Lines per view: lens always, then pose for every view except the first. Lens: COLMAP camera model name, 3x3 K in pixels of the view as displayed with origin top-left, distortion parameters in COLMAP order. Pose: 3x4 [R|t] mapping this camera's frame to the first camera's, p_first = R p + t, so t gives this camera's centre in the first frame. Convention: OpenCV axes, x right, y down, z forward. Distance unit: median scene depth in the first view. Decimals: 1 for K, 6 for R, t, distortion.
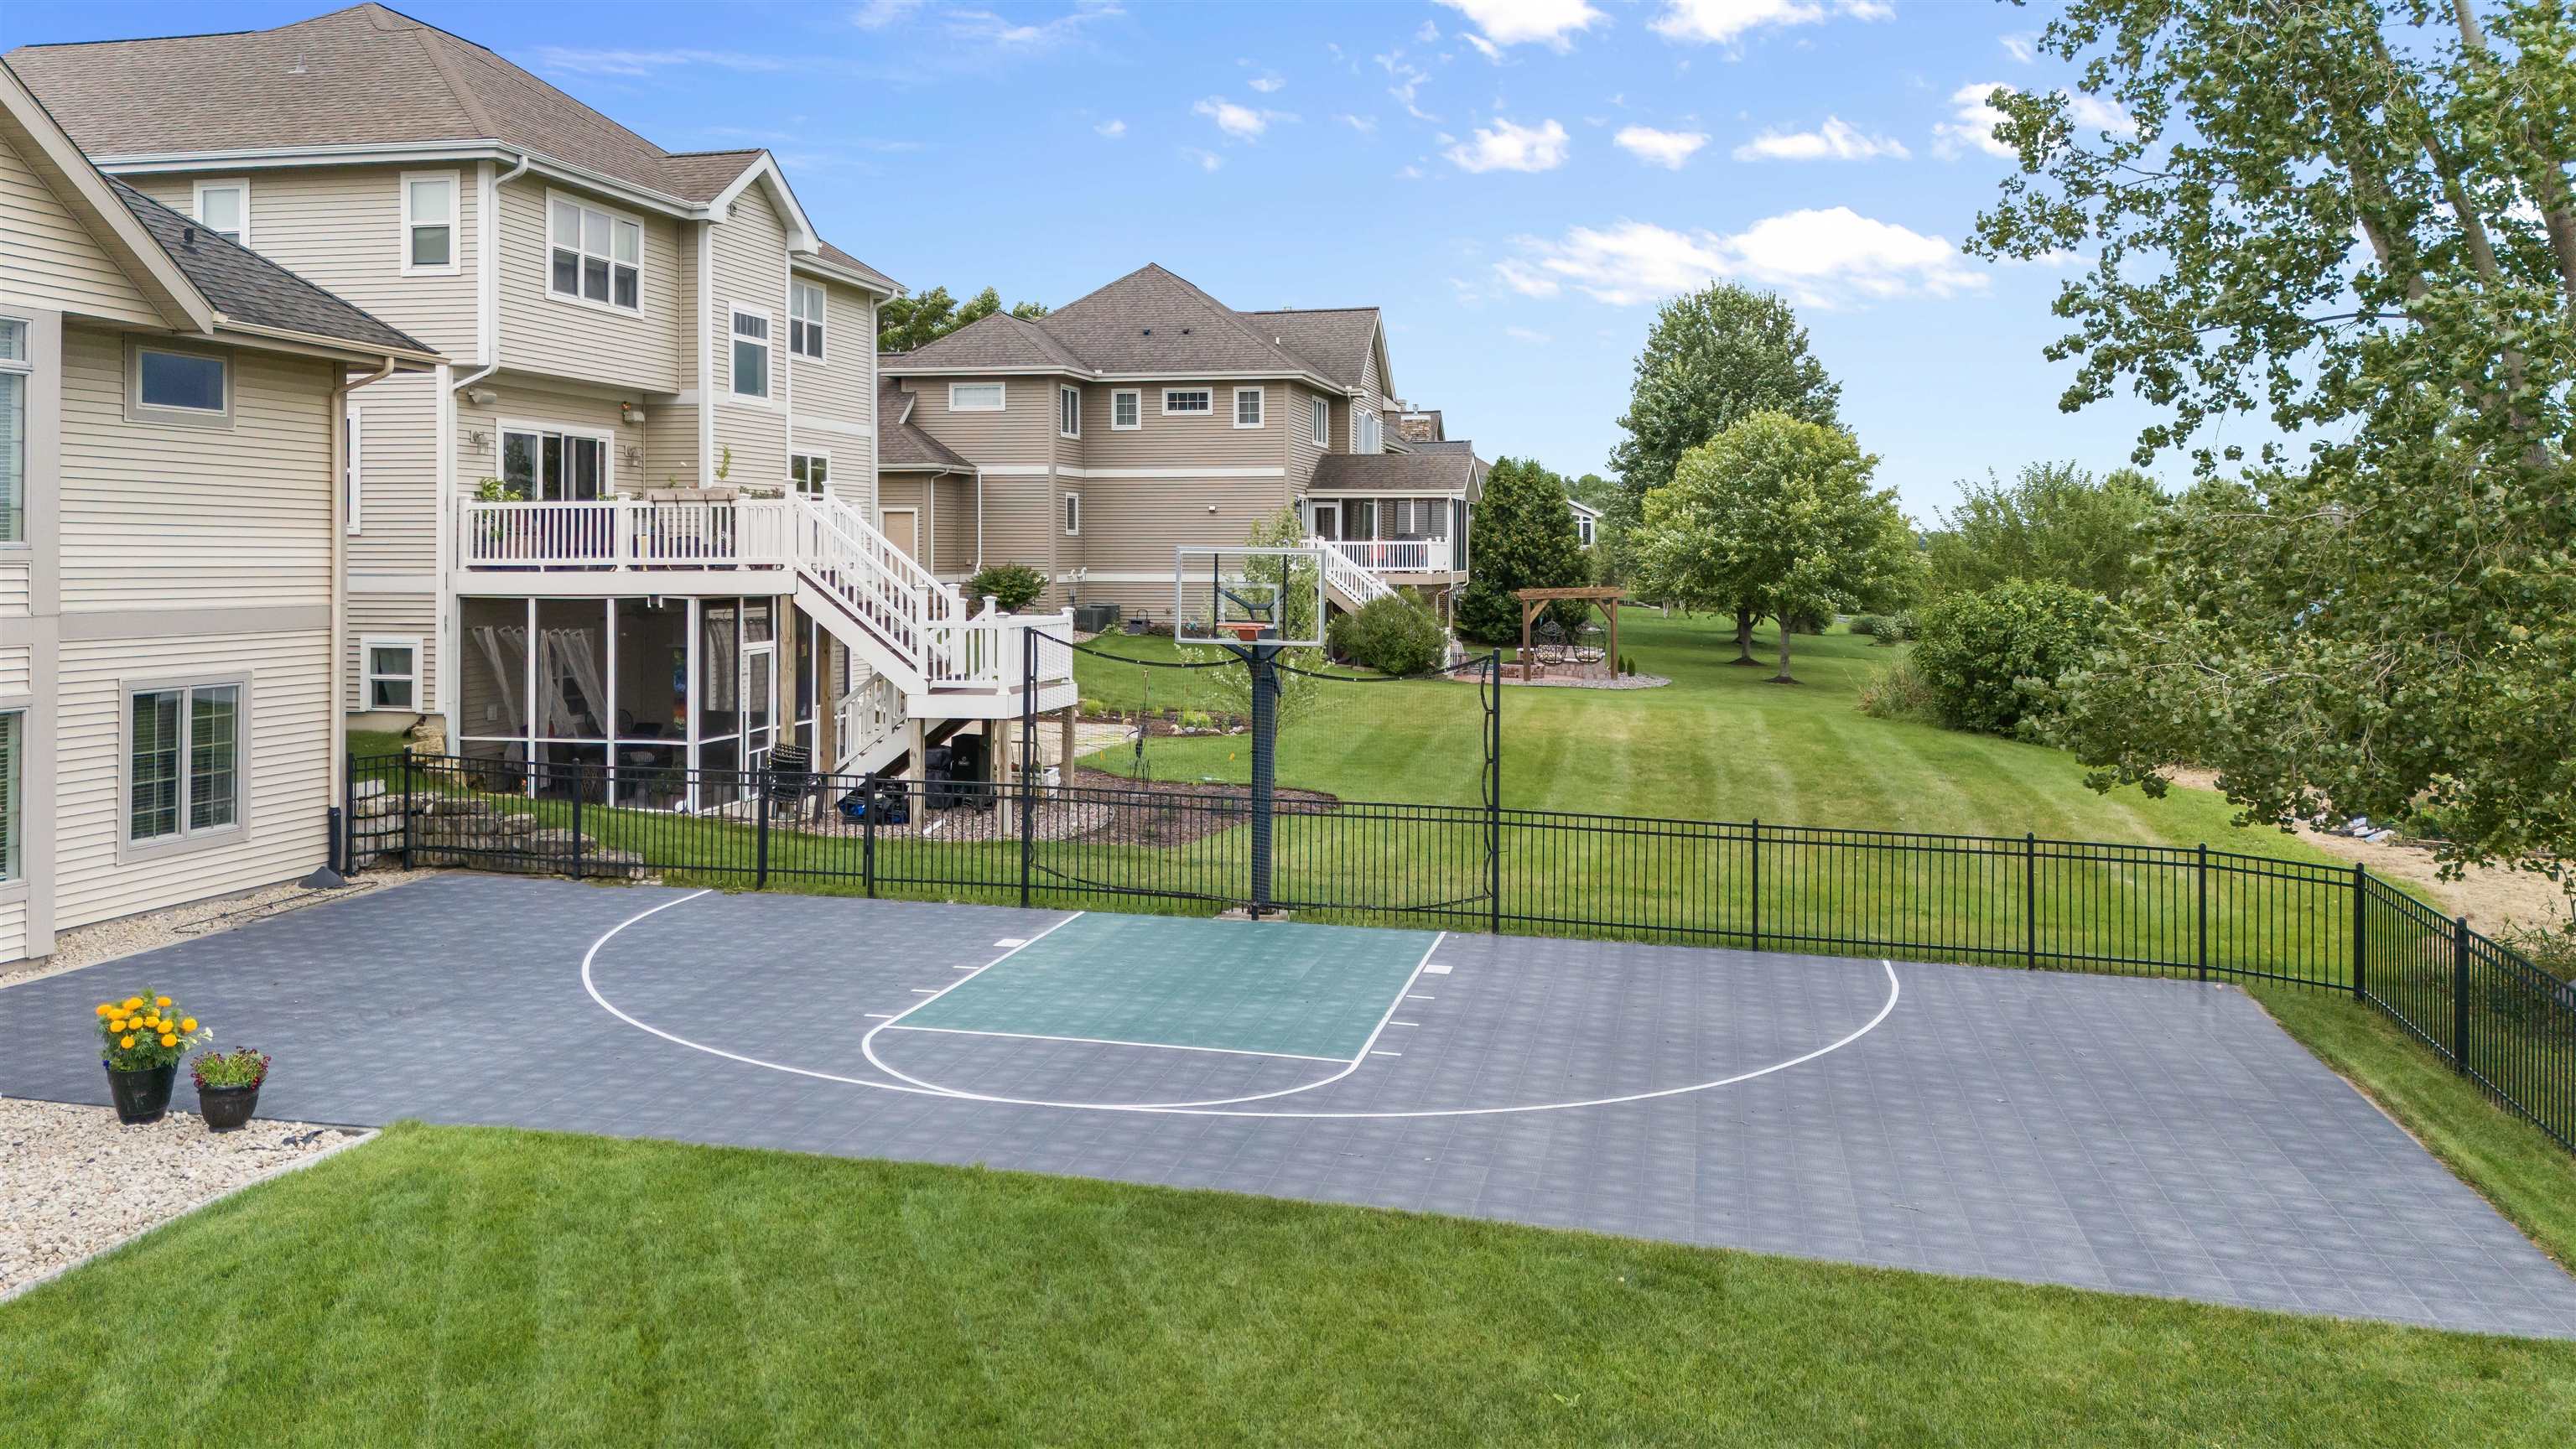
lens RADIAL K [[1920.0, 0, 1304.1], [0, 1920.0, 544.3], [0, 0, 1]] dist [0.069991, -0.083714]
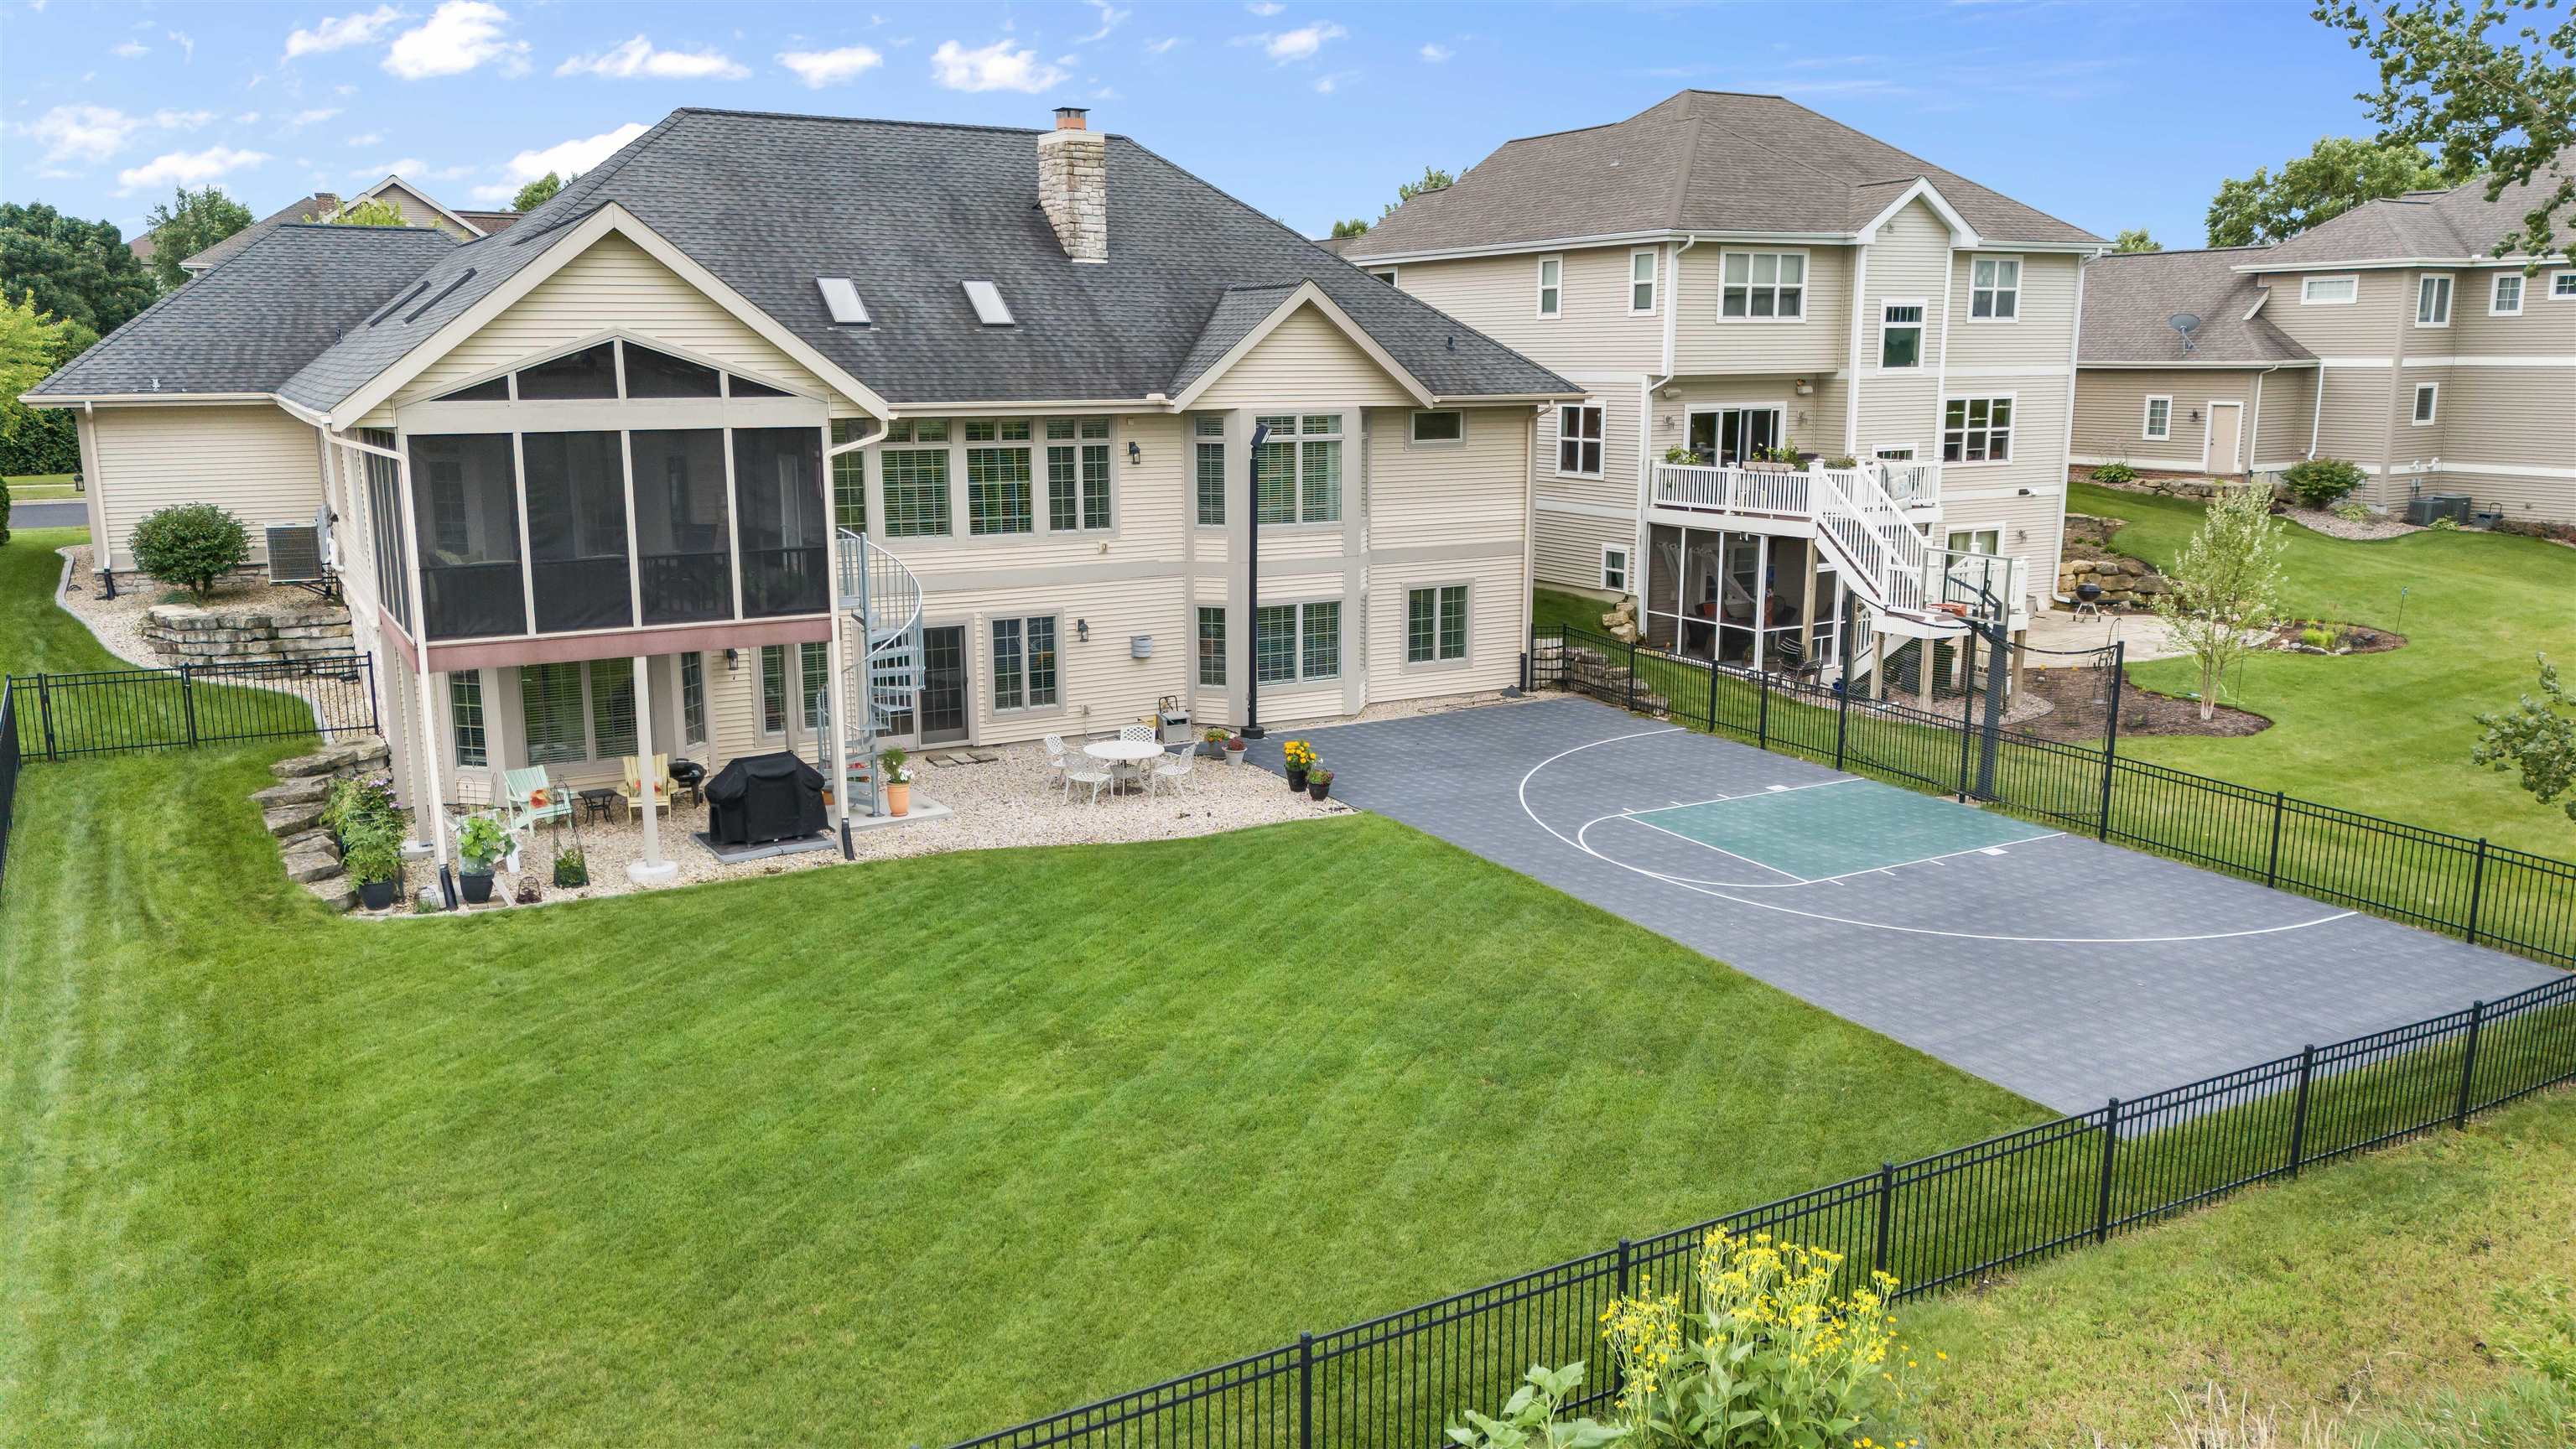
lens RADIAL K [[1862.6, 0, 1301.1], [0, 1862.6, 726.5], [0, 0, 1]] dist [0.071597, -0.080071]
pose [[0.668395, 0.141808, -0.730164, 0.641848], [0.008741, 0.980093, 0.198349, -0.143940], [0.743755, -0.138958, 0.653849, -0.297968]]
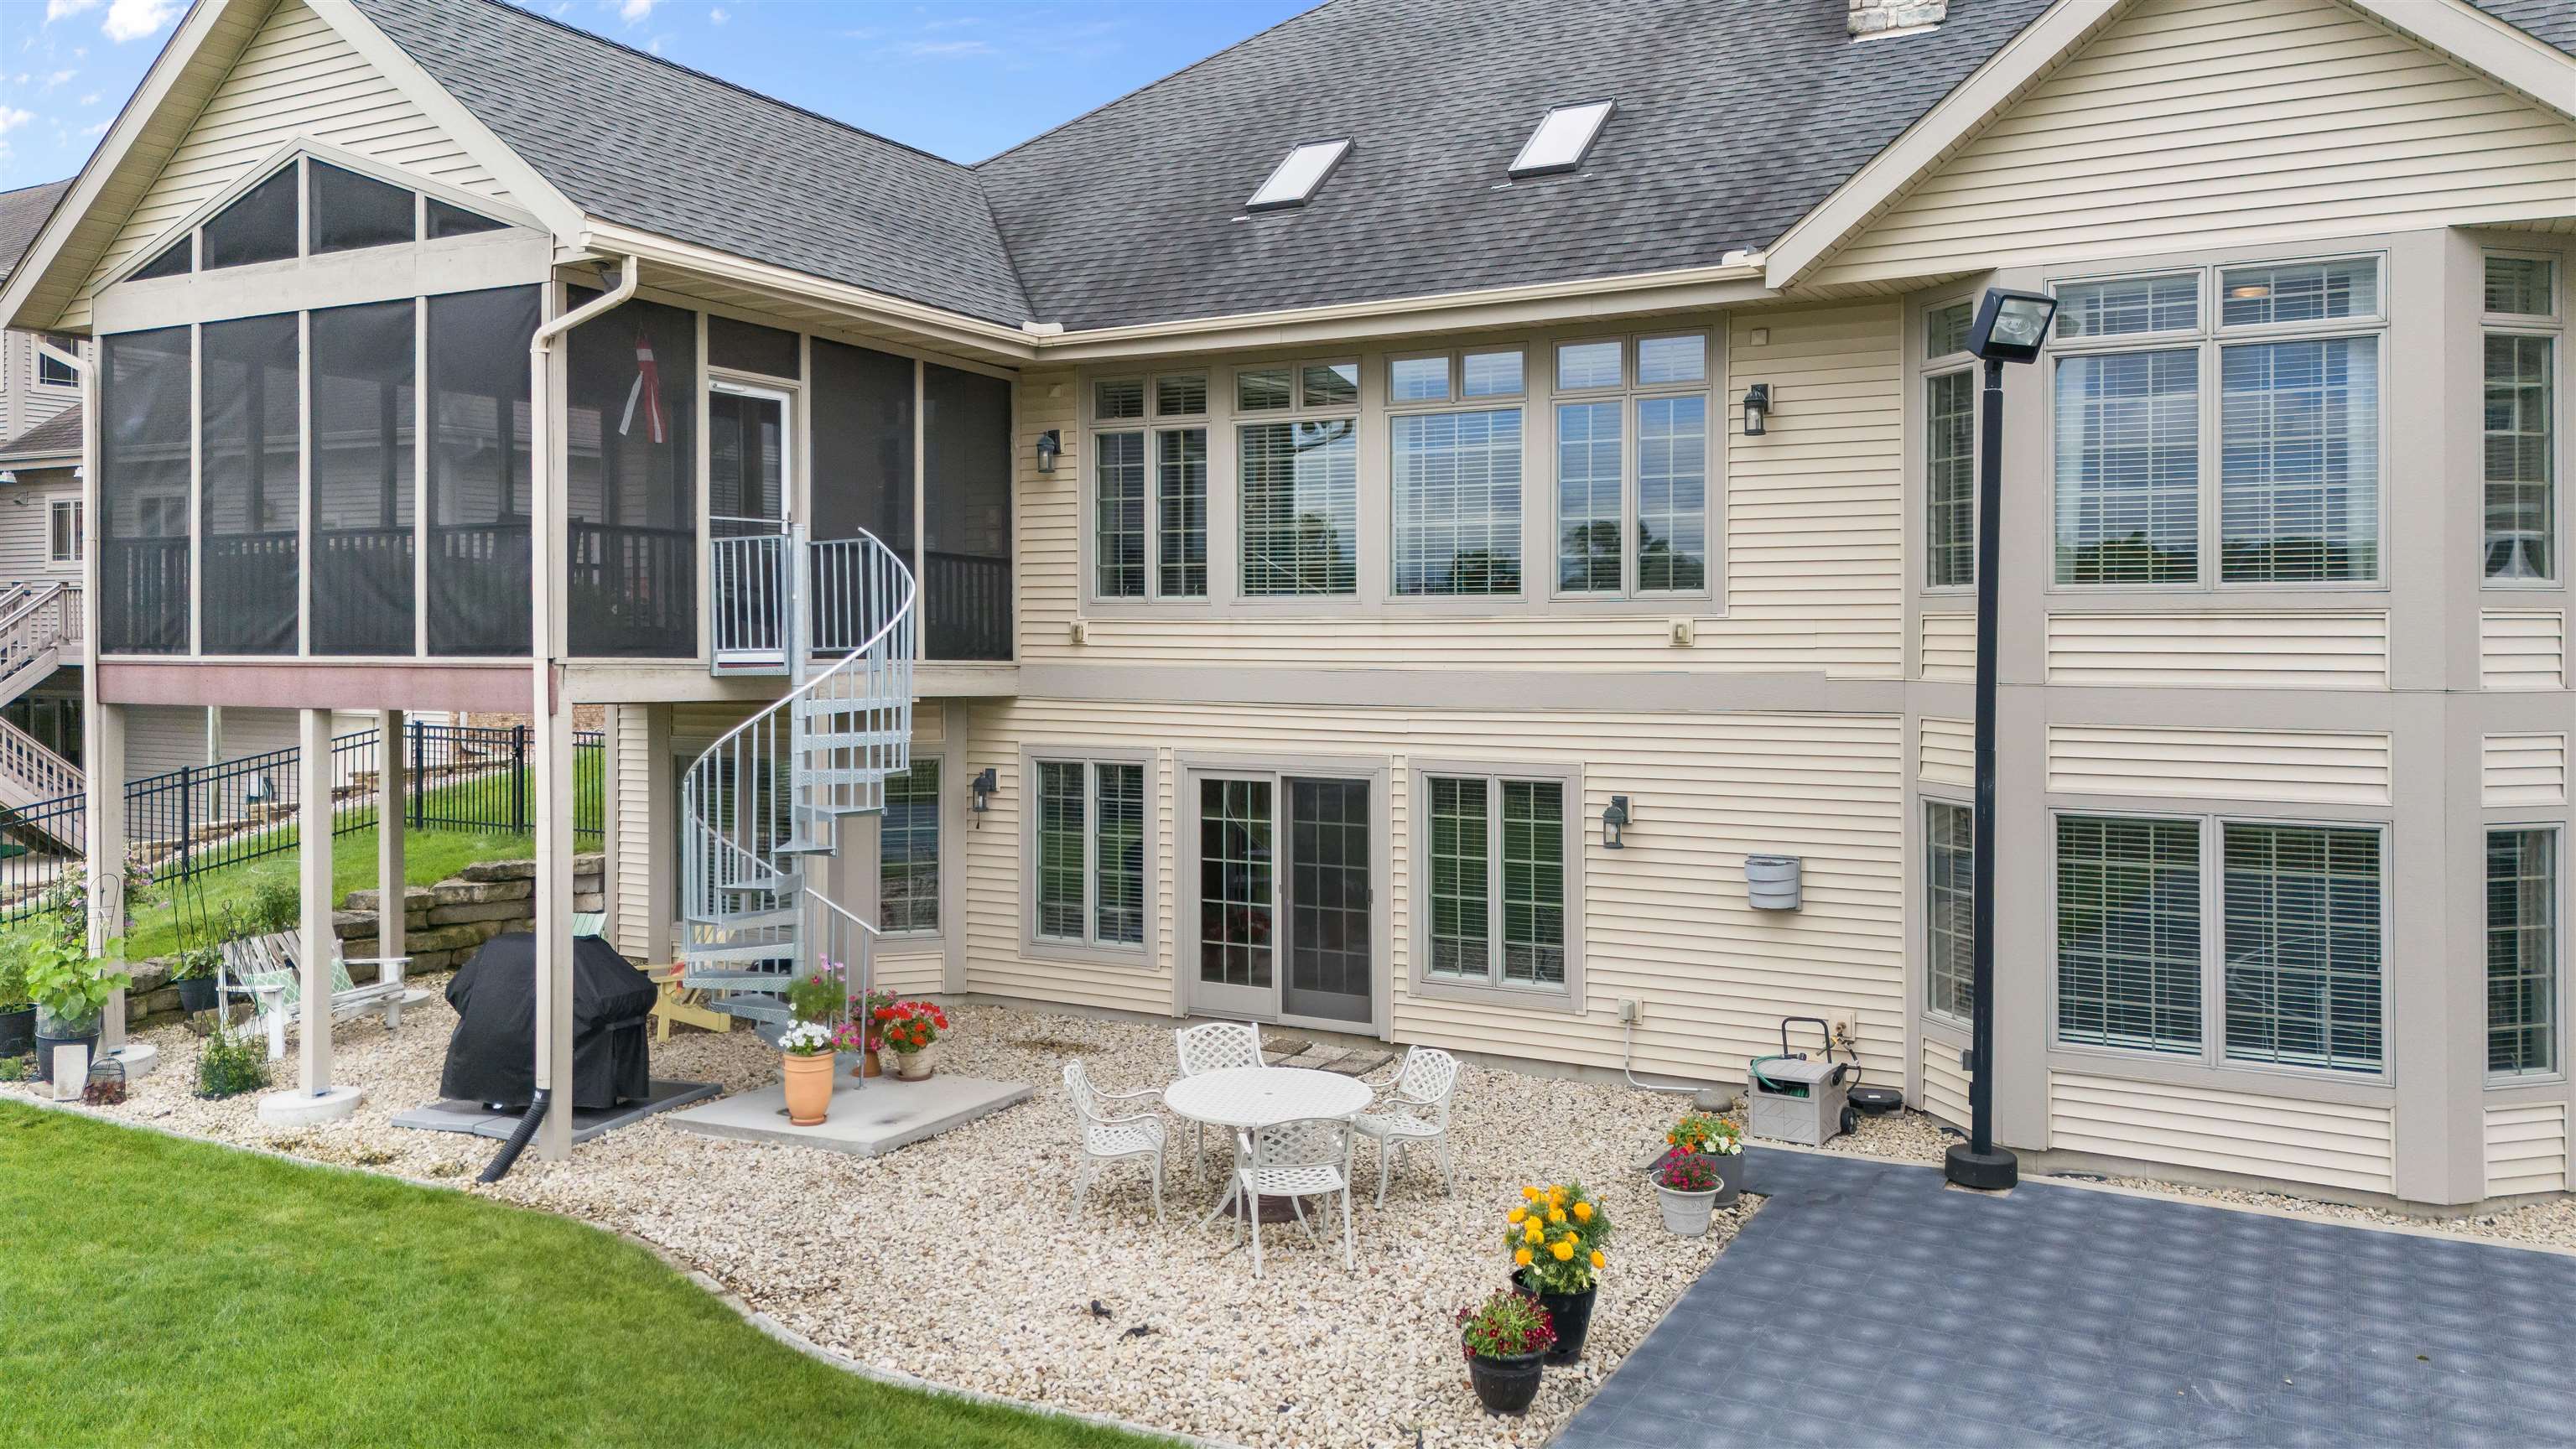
lens RADIAL K [[1892.9, 0, 1287.9], [0, 1892.9, 611.5], [0, 0, 1]] dist [0.076363, -0.085307]
pose [[-0.283658, -0.009689, -0.958877, 0.076584], [0.006721, 0.999904, -0.012092, 0.012209], [0.958902, -0.009874, -0.283566, 0.651888]]
